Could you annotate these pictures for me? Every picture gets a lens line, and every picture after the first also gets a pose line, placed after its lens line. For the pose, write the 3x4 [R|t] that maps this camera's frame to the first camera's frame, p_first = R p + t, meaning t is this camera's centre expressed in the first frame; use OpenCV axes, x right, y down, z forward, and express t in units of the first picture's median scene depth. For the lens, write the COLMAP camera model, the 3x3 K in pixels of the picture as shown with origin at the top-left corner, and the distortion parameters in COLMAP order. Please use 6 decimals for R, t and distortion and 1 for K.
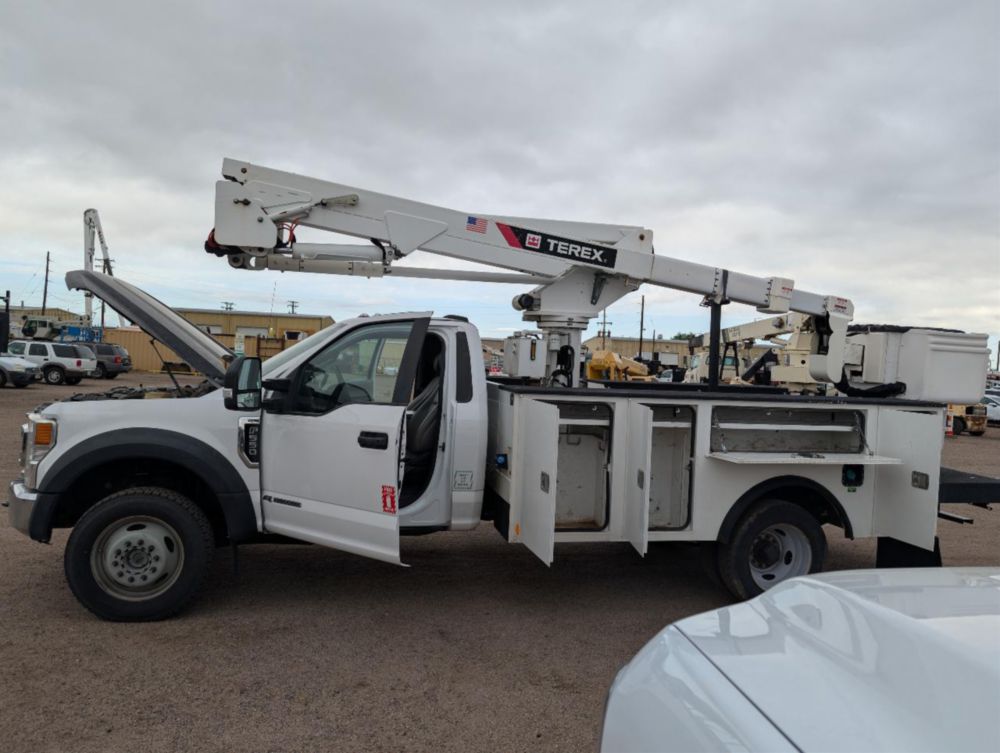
lens RADIAL K [[716.5, 0, 503.4], [0, 716.5, 369.0], [0, 0, 1]] dist [0.032993, -0.031841]
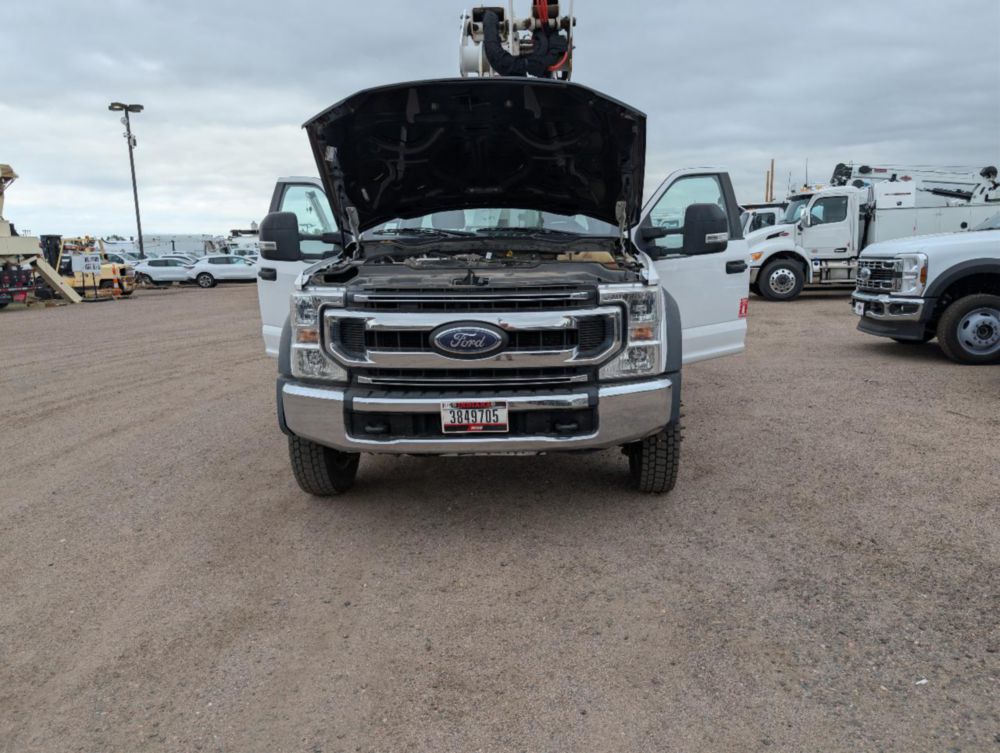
lens RADIAL K [[716.5, 0, 508.7], [0, 716.5, 376.2], [0, 0, 1]] dist [0.032993, -0.031841]
pose [[0.271122, -0.225446, 0.935771, -1.151712], [0.046423, 0.974115, 0.221233, -0.013238], [-0.961425, -0.016539, 0.274570, 0.751642]]
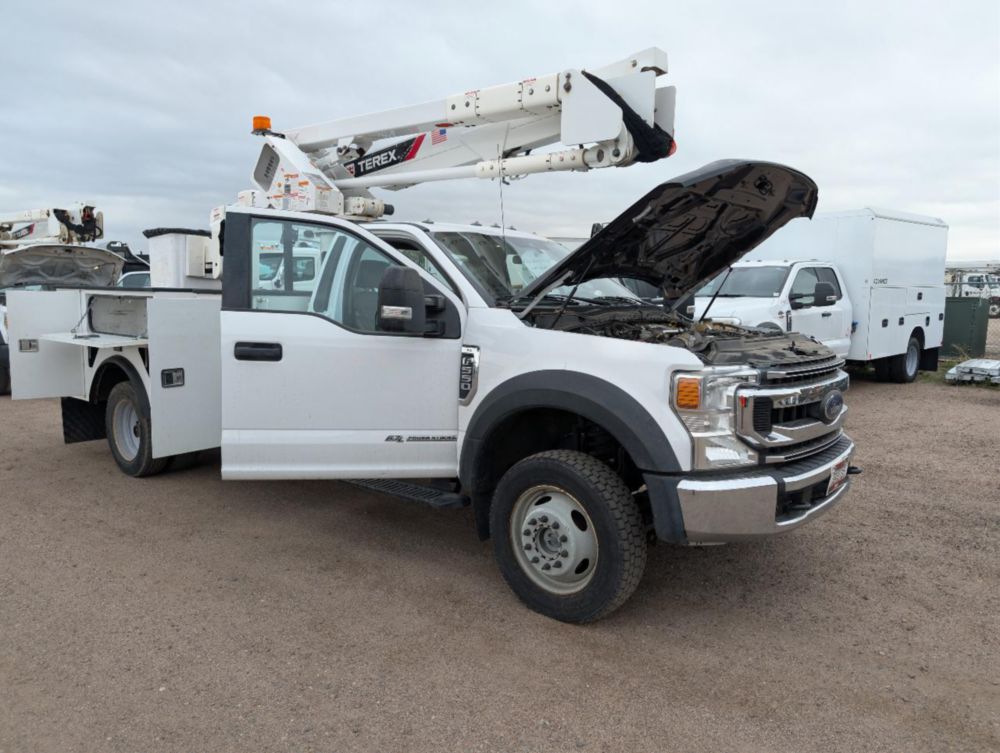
lens RADIAL K [[718.1, 0, 513.0], [0, 718.1, 386.6], [0, 0, 1]] dist [0.016482, -0.012386]
pose [[-0.610654, -0.156762, 0.776226, -0.928920], [-0.031758, 0.984270, 0.173793, -0.034297], [-0.791260, 0.081476, -0.606027, 1.562599]]
